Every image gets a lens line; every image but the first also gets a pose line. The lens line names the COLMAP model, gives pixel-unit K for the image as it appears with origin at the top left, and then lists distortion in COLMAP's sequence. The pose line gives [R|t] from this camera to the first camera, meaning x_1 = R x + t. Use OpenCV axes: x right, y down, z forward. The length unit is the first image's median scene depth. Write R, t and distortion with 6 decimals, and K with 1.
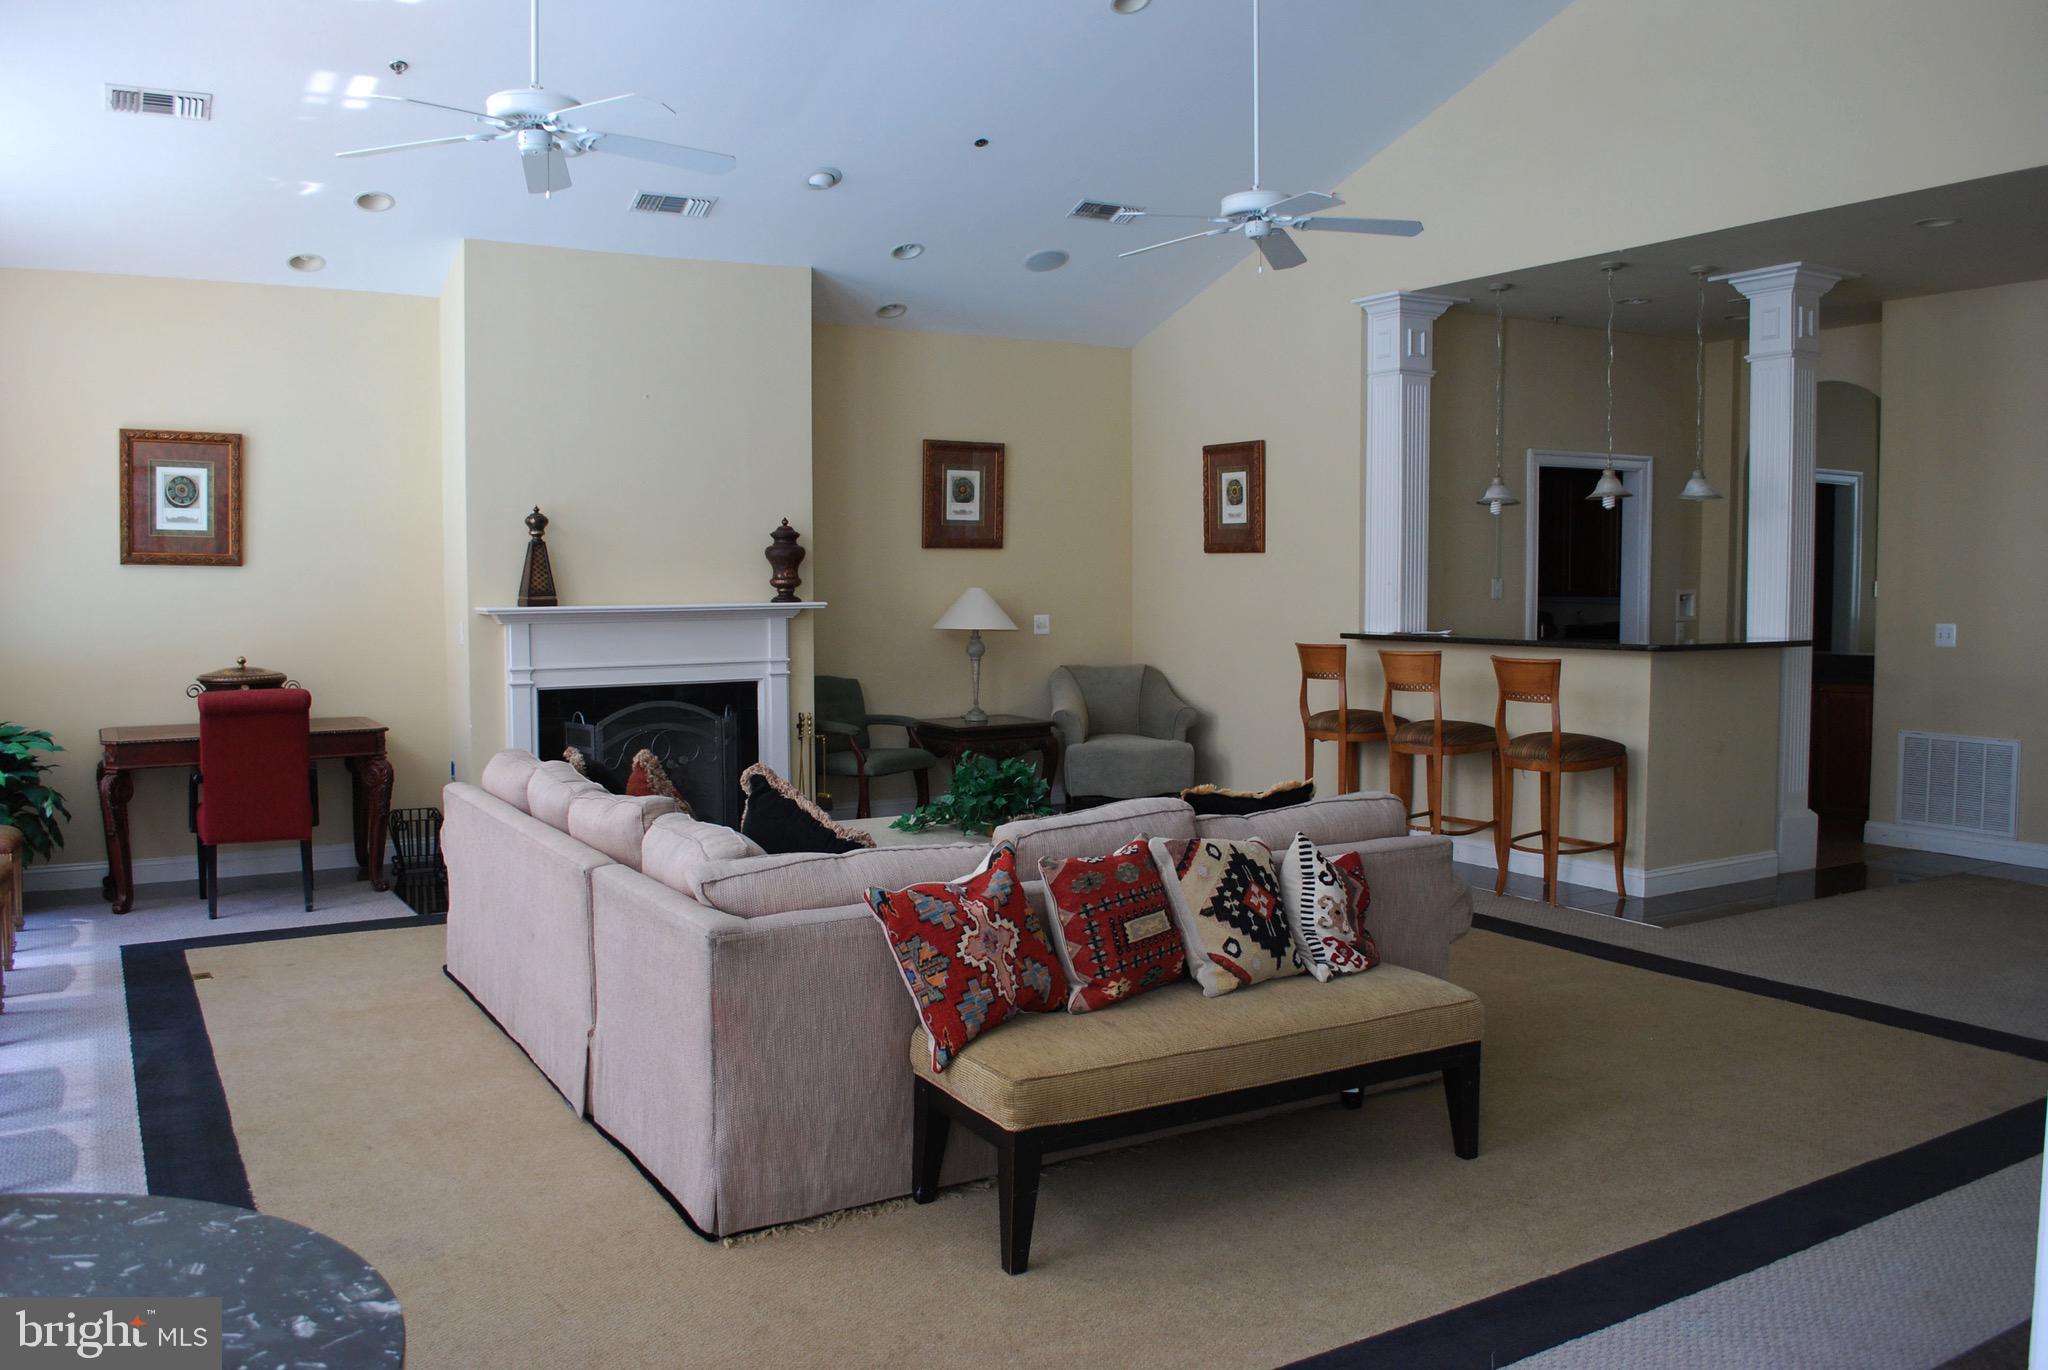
lens RADIAL K [[1603.9, 0, 1024.0], [0, 1603.9, 685.0], [0, 0, 1]] dist [-0.110225, -0.005551]
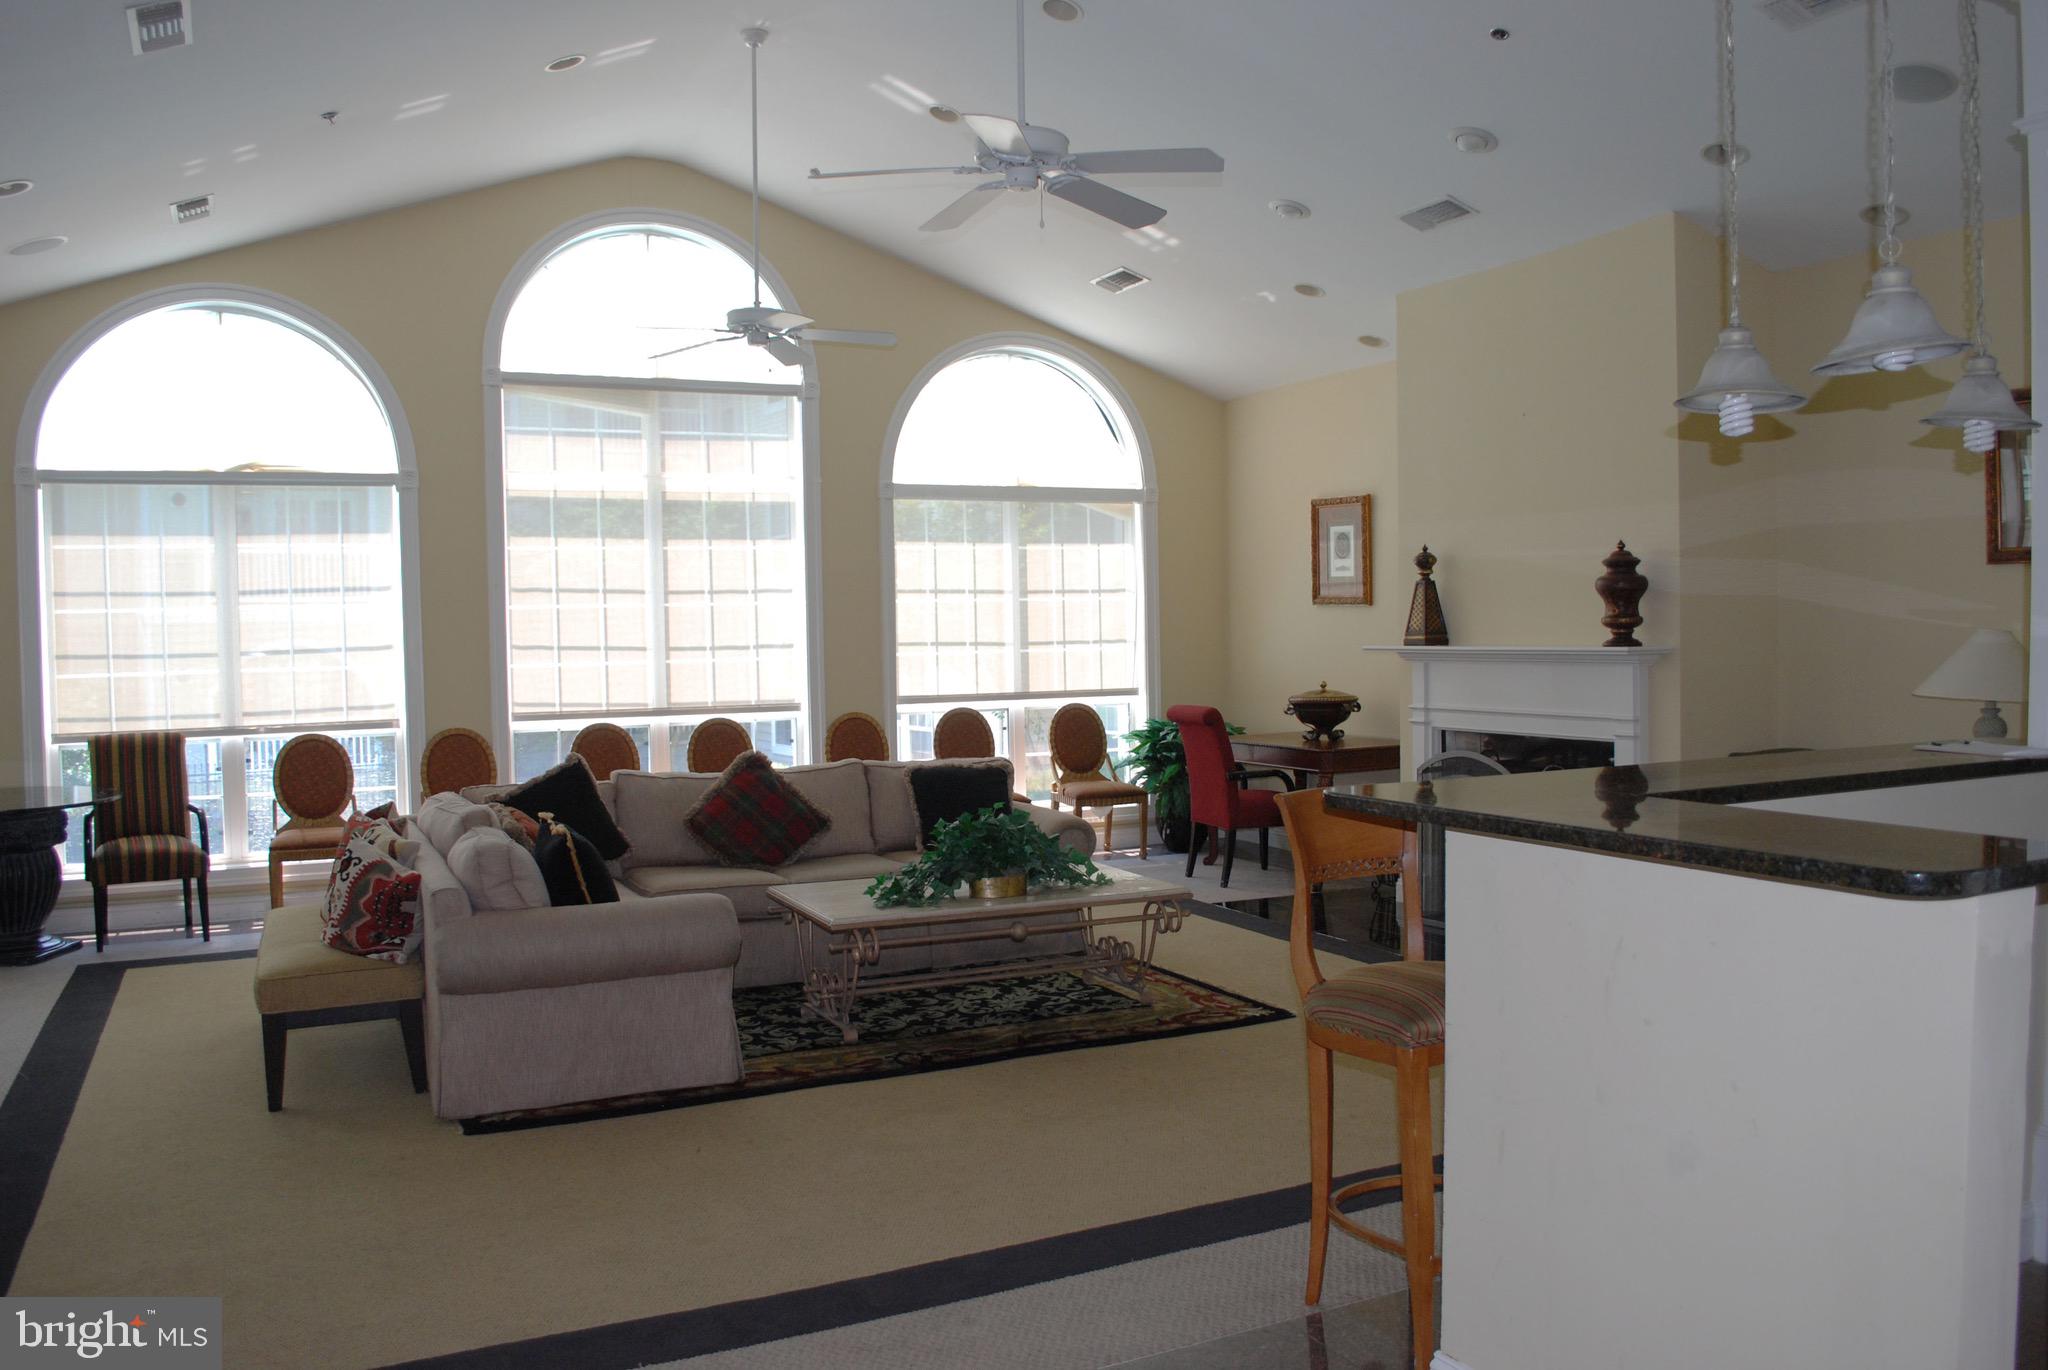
lens RADIAL K [[1603.9, 0, 1024.0], [0, 1603.9, 685.0], [0, 0, 1]] dist [-0.110225, -0.005551]
pose [[-0.130528, 0.040186, -0.990630, 0.722236], [-0.057139, 0.997213, 0.047982, -0.057225], [0.989797, 0.062866, -0.127868, 0.868144]]
